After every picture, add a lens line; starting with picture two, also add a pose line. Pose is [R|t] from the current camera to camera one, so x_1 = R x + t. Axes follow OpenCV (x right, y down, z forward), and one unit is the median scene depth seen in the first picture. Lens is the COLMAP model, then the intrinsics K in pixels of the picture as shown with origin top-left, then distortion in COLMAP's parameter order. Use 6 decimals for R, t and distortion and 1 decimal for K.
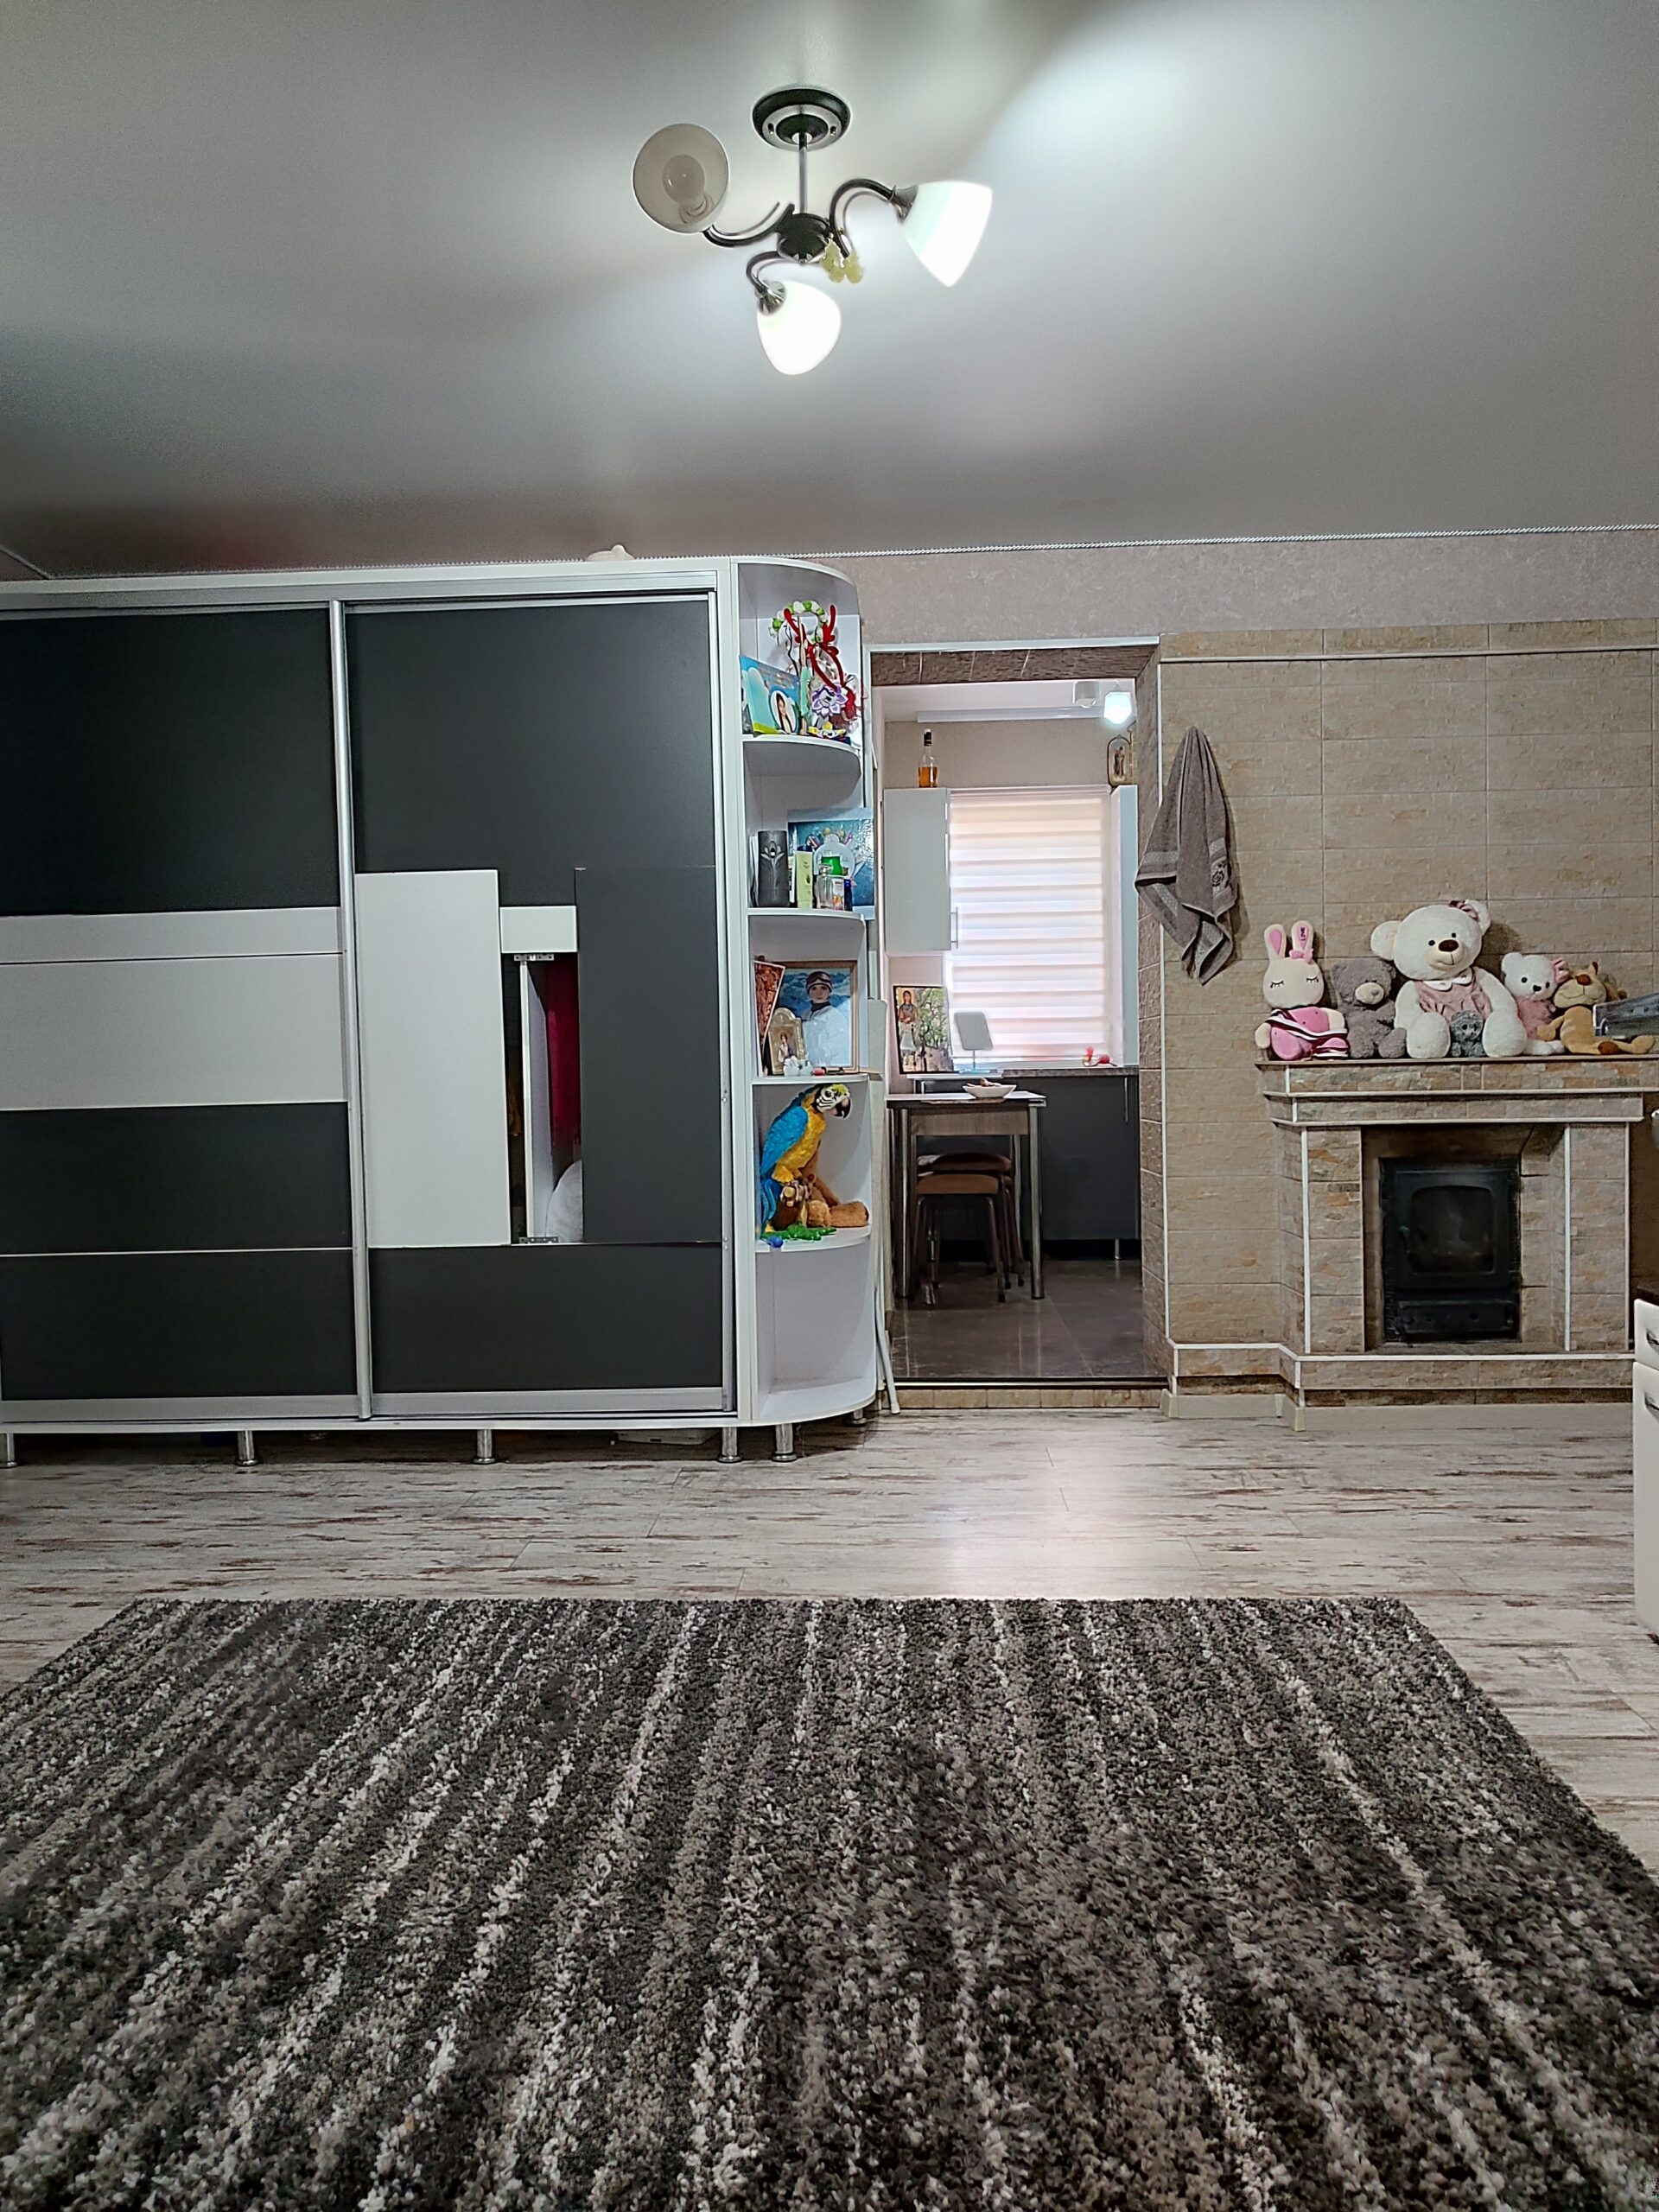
lens RADIAL K [[1595.7, 0, 810.9], [0, 1595.7, 1106.7], [0, 0, 1]] dist [0.018472, -0.018858]
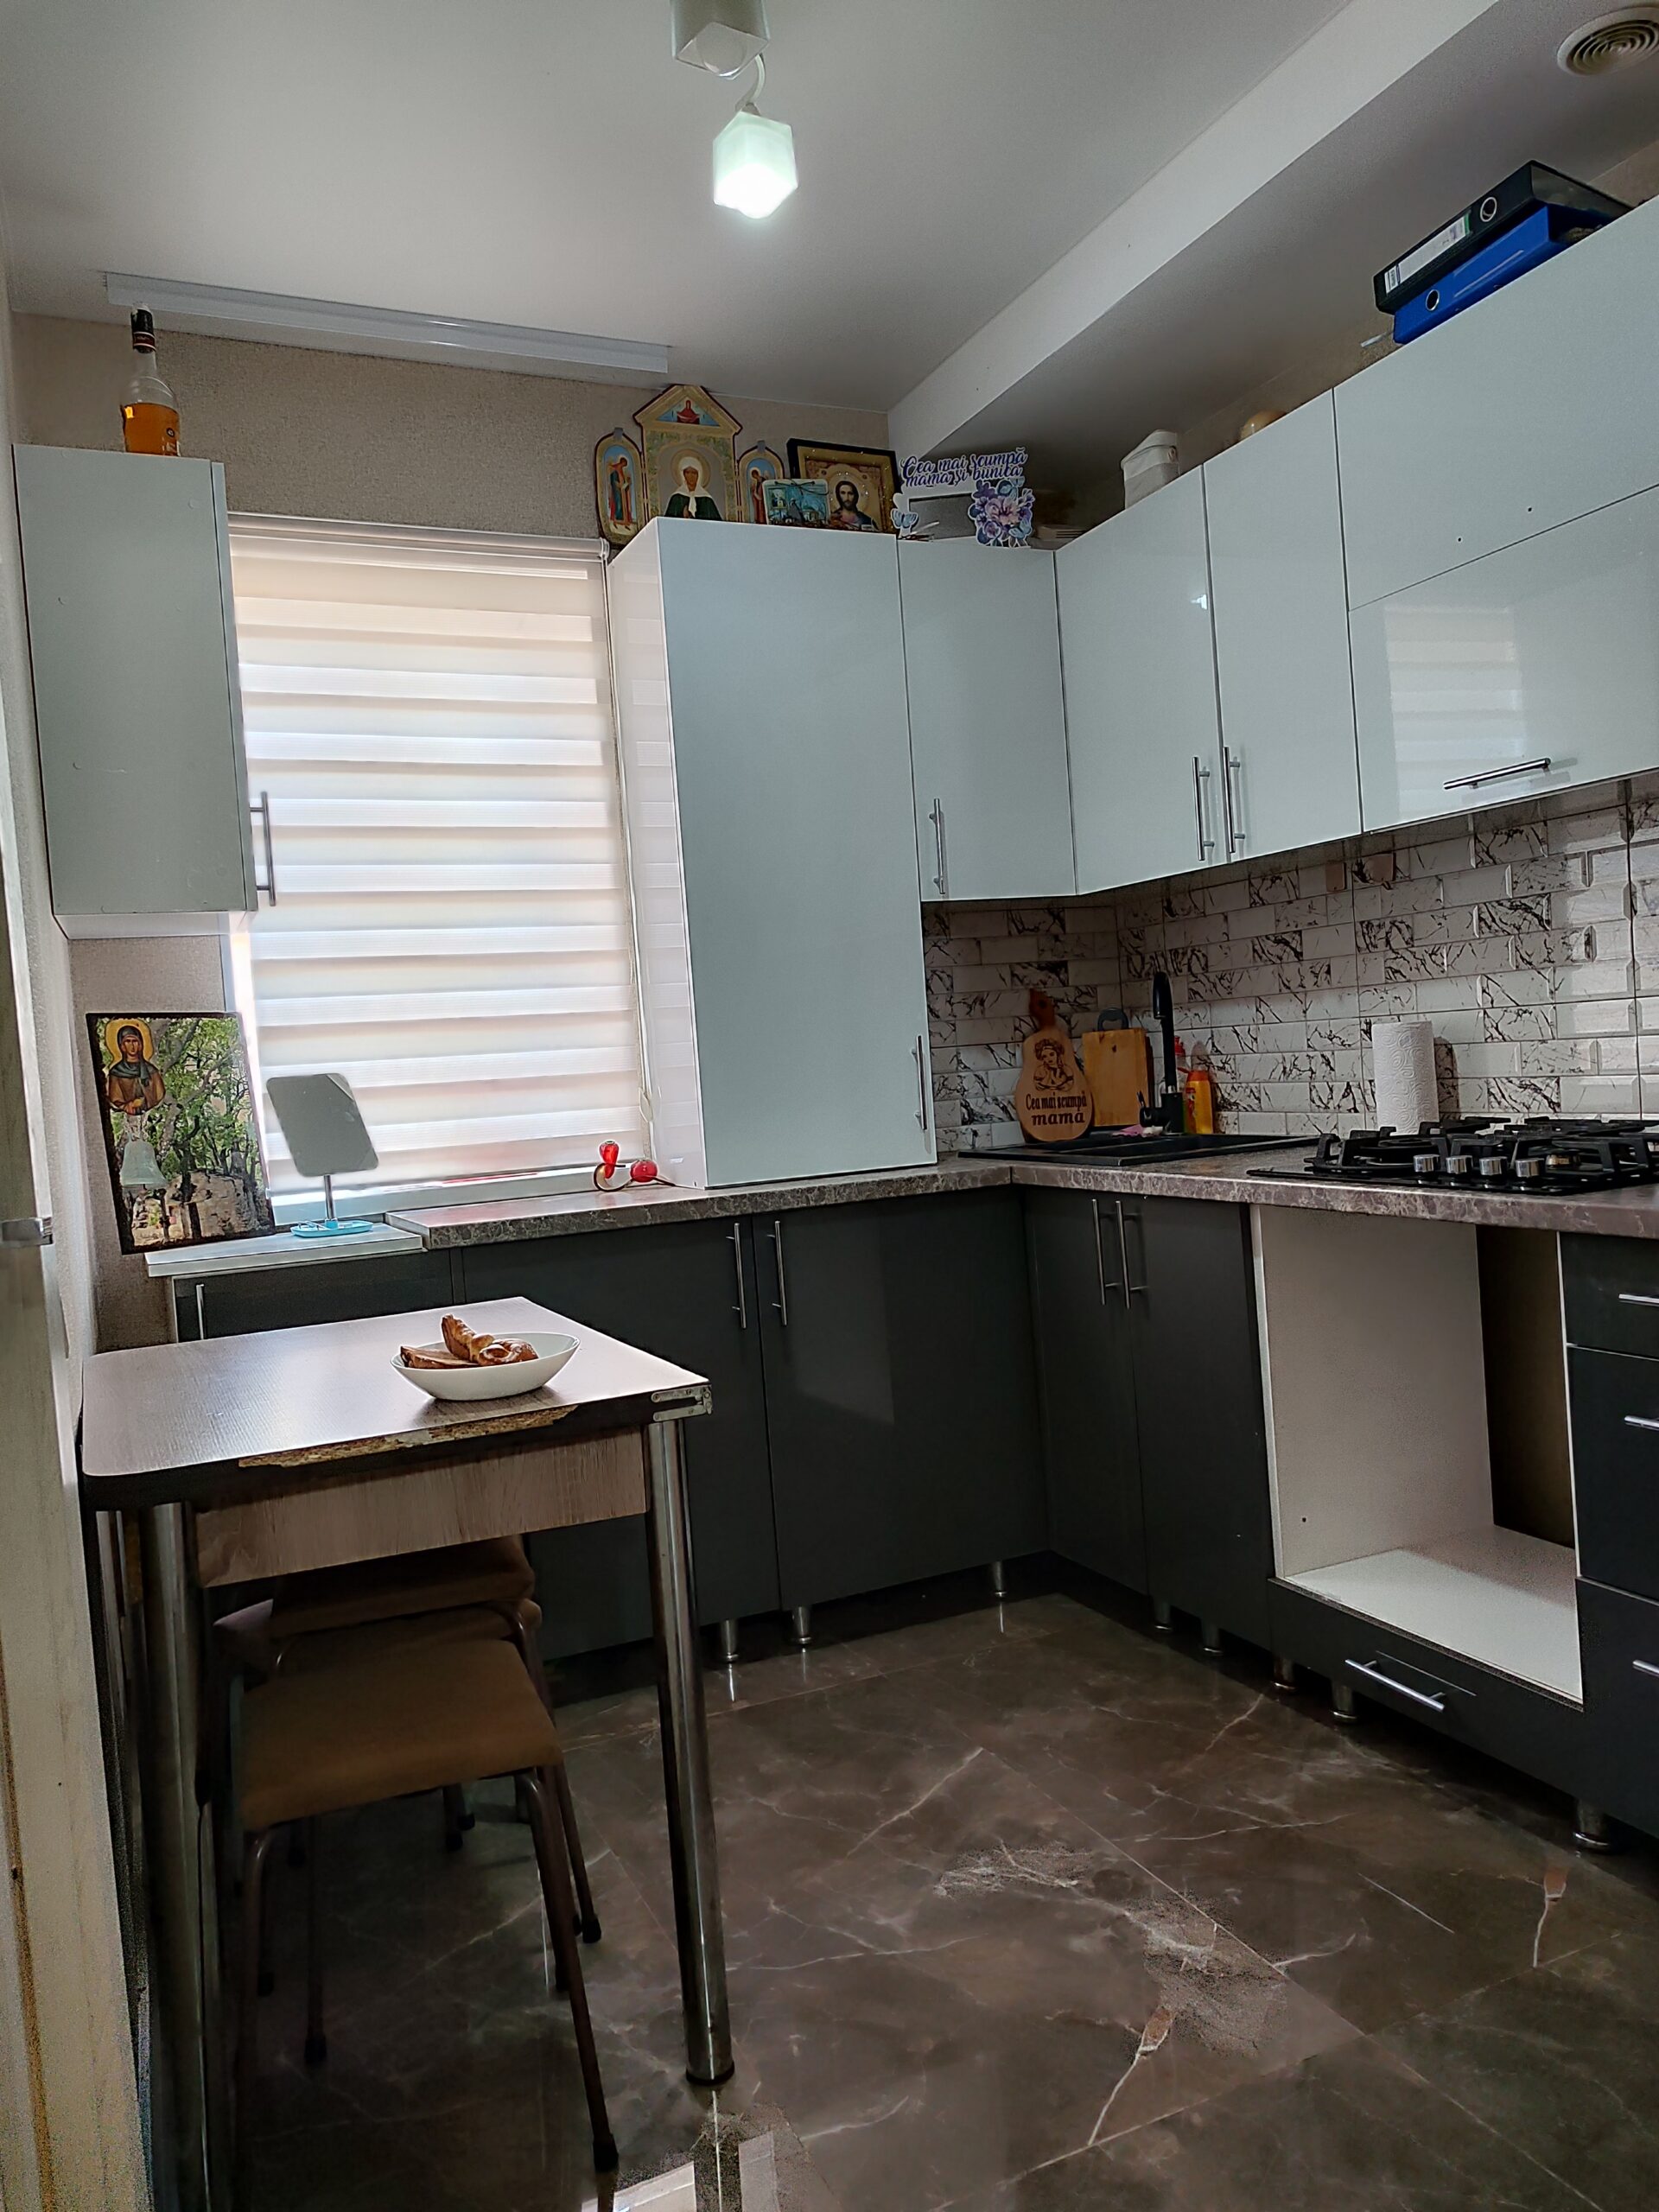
lens RADIAL K [[1595.7, 0, 829.9], [0, 1595.7, 1092.3], [0, 0, 1]] dist [0.018472, -0.018858]
pose [[0.883466, -0.053016, 0.465486, 0.055185], [0.066350, 0.997721, -0.012294, -0.075243], [-0.463773, 0.041746, 0.884970, 1.080964]]
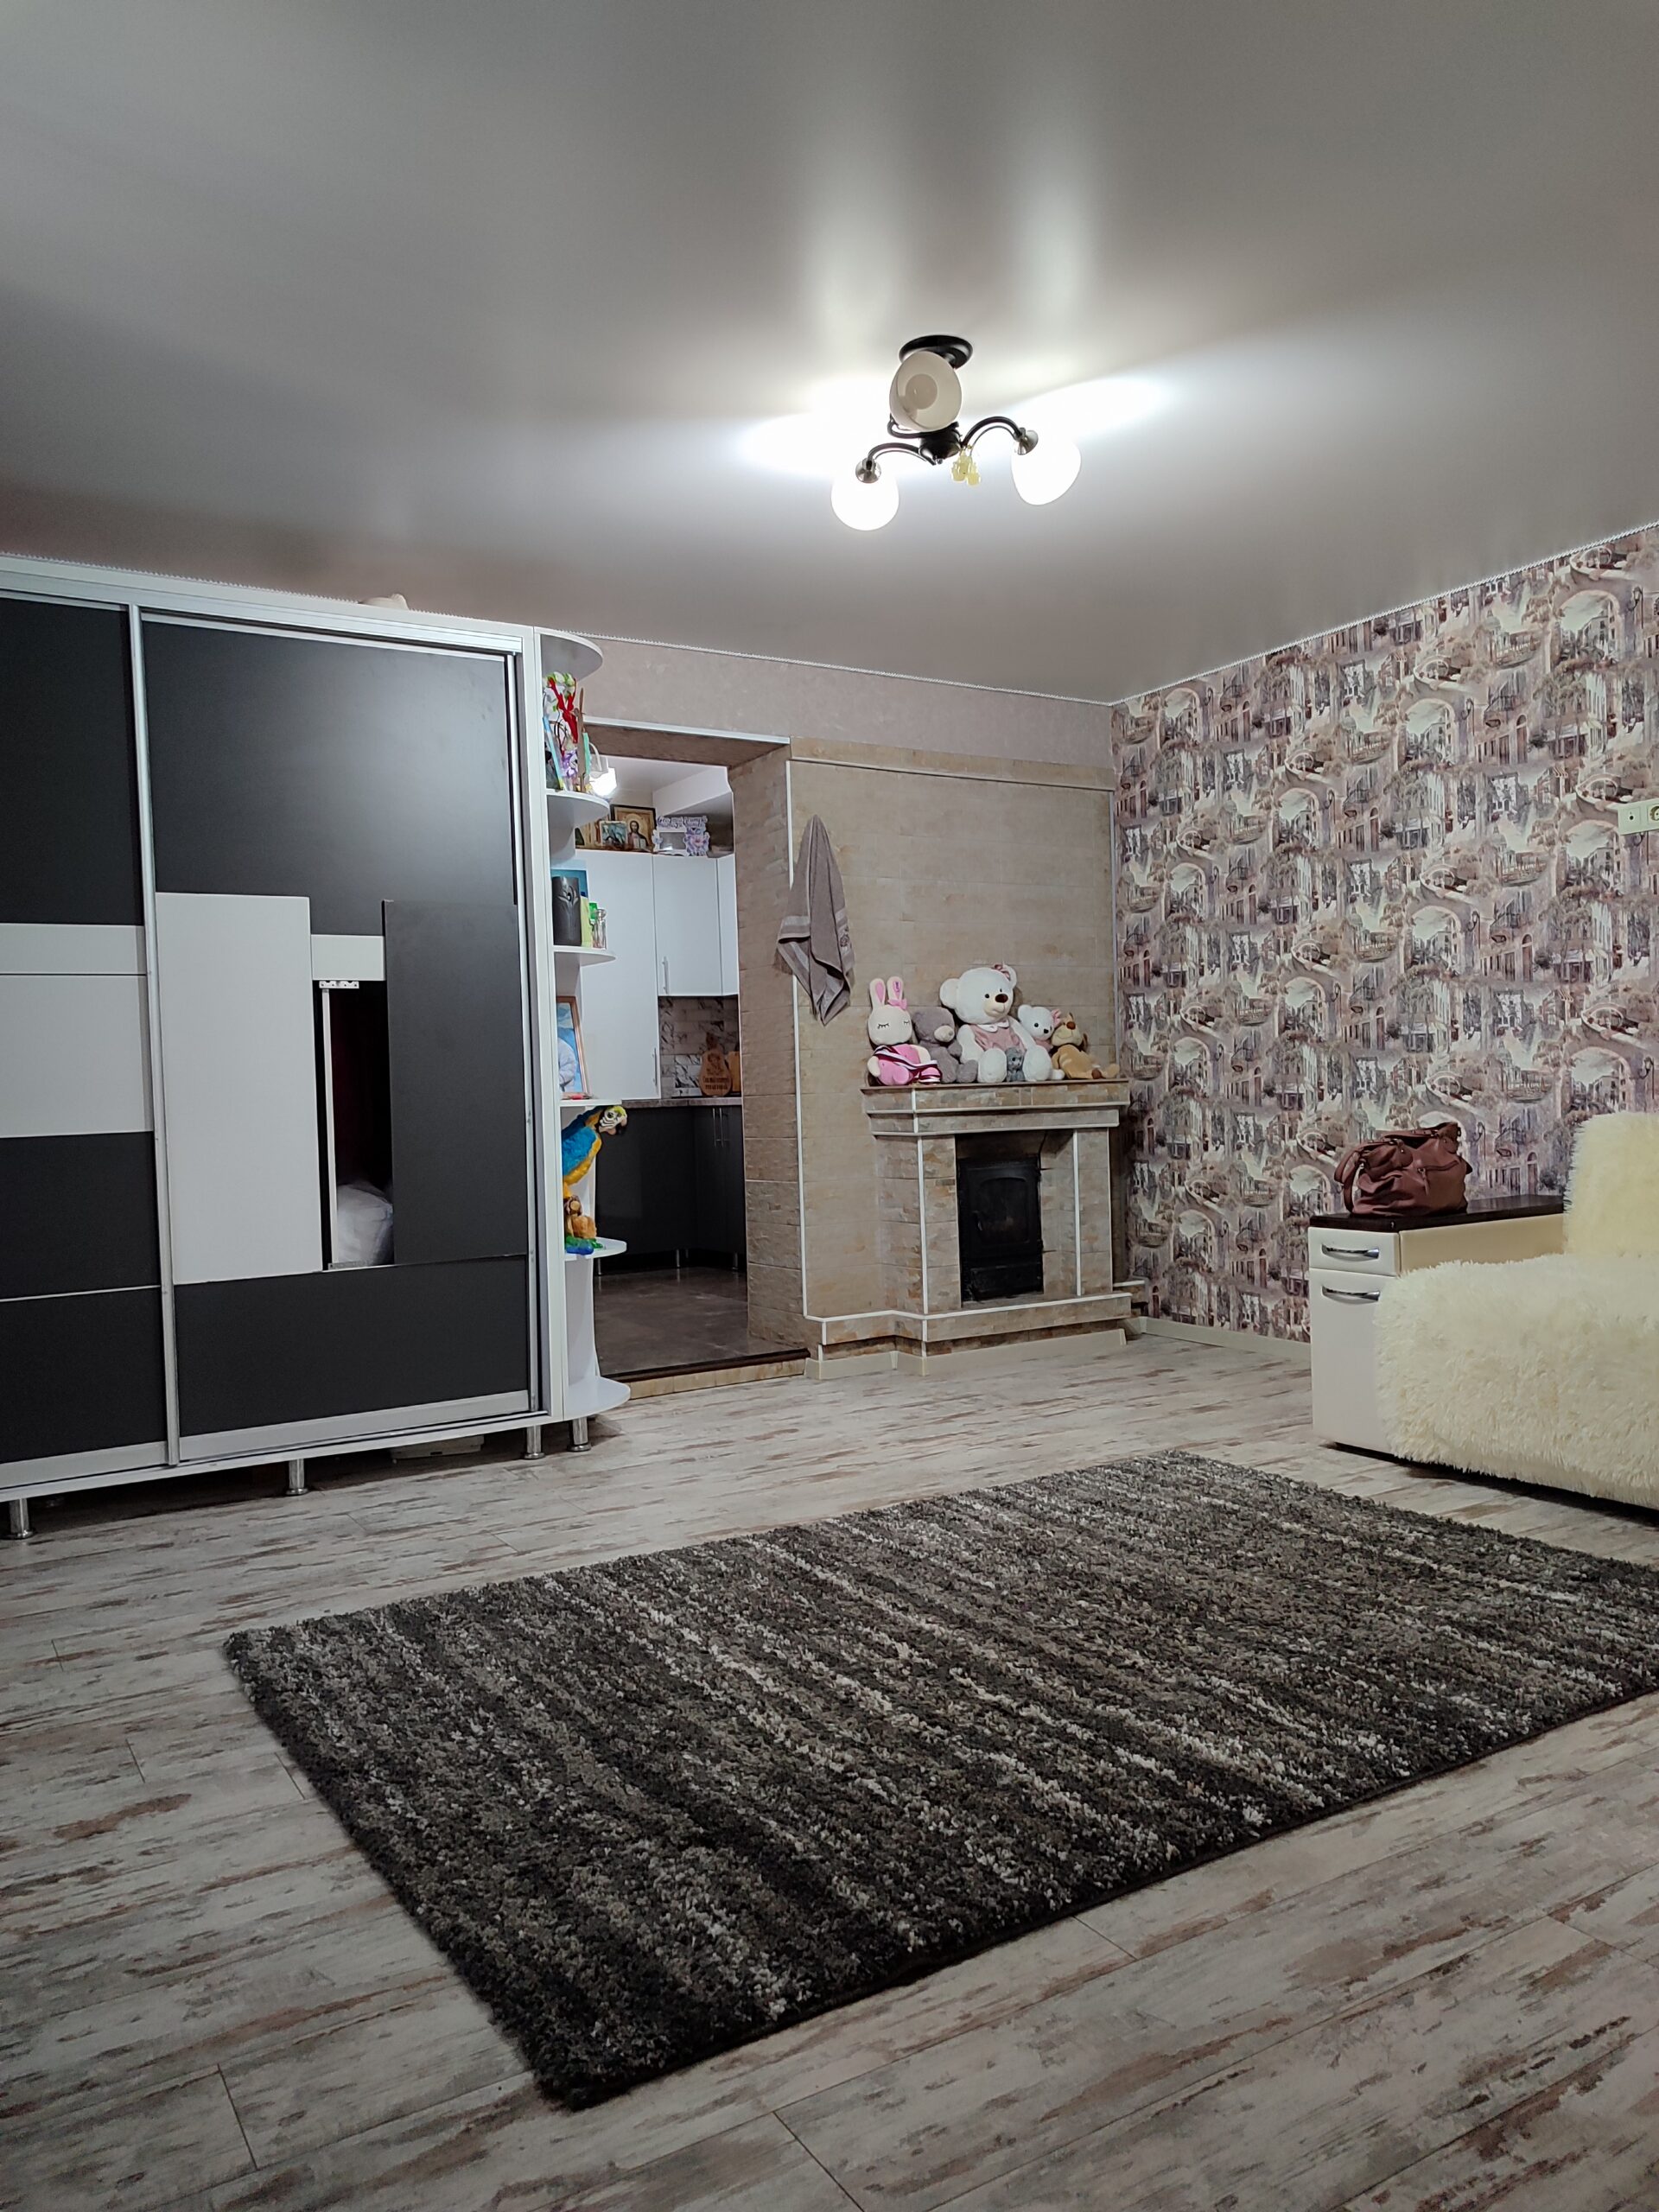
lens RADIAL K [[1595.7, 0, 817.3], [0, 1595.7, 1119.2], [0, 0, 1]] dist [0.018472, -0.018858]
pose [[0.826214, -0.017574, 0.563083, -0.497741], [0.031829, 0.999373, -0.015513, 0.016733], [-0.562457, 0.030739, 0.826255, -0.007369]]
